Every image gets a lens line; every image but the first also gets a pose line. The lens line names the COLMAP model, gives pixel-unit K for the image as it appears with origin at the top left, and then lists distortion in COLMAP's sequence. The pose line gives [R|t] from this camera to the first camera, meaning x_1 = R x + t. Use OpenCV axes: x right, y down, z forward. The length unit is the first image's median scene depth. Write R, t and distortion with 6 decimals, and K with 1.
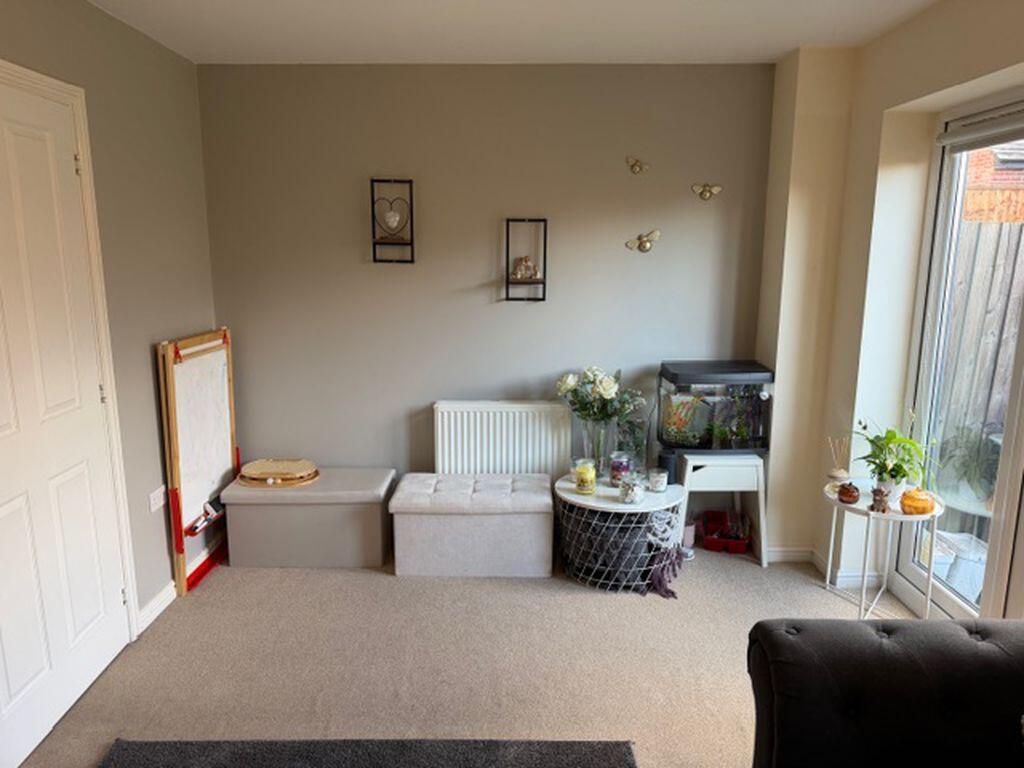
lens RADIAL K [[705.6, 0, 512.0], [0, 705.6, 384.0], [0, 0, 1]] dist [-0.007844, -0.006499]
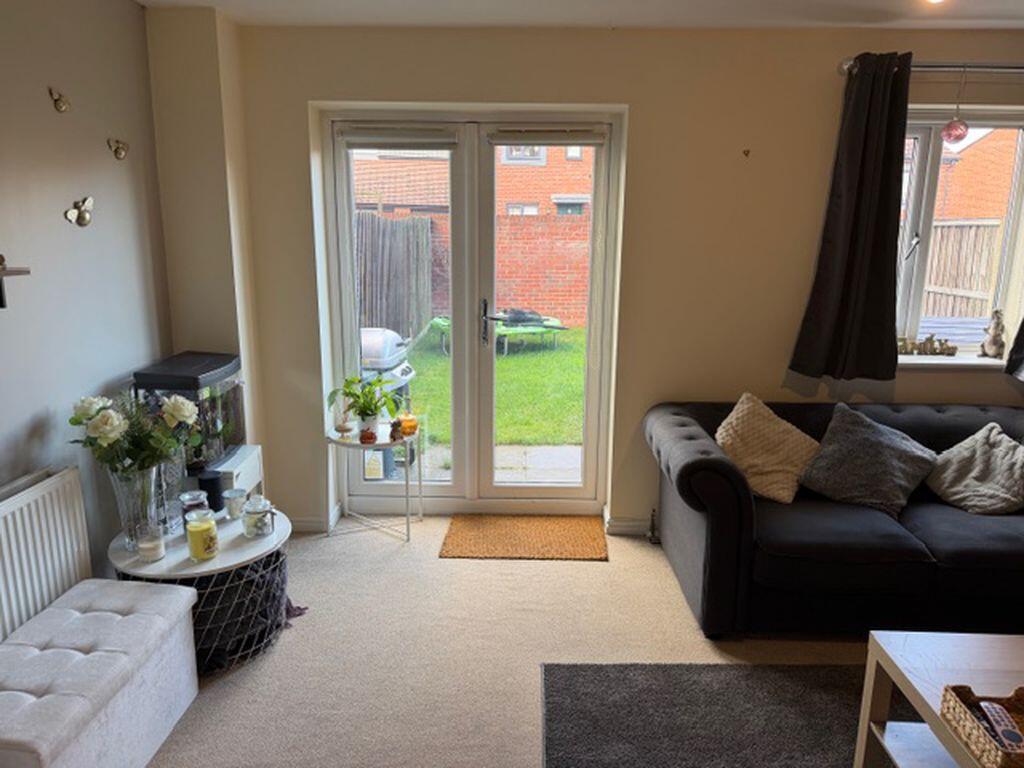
lens RADIAL K [[705.6, 0, 512.0], [0, 705.6, 384.0], [0, 0, 1]] dist [-0.007844, -0.006499]
pose [[0.013440, -0.210735, 0.977451, -0.537812], [0.171705, 0.963505, 0.205367, -0.107754], [-0.985057, 0.165074, 0.049134, 0.578446]]
